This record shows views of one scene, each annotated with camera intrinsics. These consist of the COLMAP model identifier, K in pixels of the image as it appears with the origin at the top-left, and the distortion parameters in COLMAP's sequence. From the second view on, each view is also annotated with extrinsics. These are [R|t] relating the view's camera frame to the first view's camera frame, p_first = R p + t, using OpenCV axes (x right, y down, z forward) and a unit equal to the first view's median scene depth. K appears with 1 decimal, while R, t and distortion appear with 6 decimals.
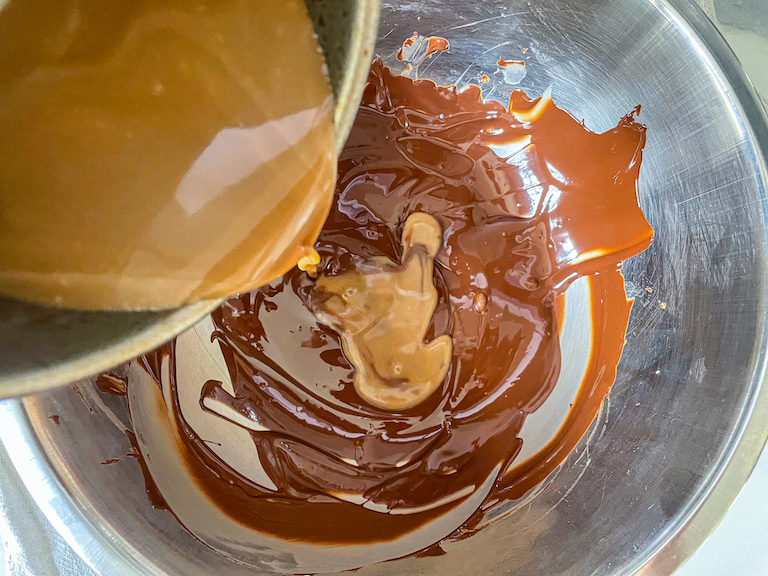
lens RADIAL K [[583.6, 0, 385.3], [0, 583.6, 288.3], [0, 0, 1]] dist [-0.016890, -0.034912]
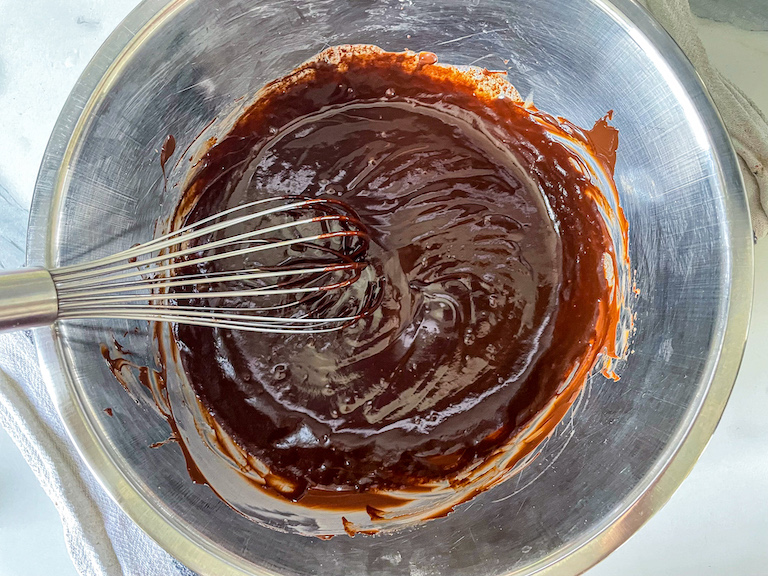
lens RADIAL K [[583.6, 0, 382.8], [0, 583.6, 288.6], [0, 0, 1]] dist [-0.016890, -0.034912]
pose [[0.998638, -0.037725, -0.036049, 0.033167], [0.039352, 0.998187, 0.045542, -0.045863], [0.034265, -0.046898, 0.998312, -0.124523]]
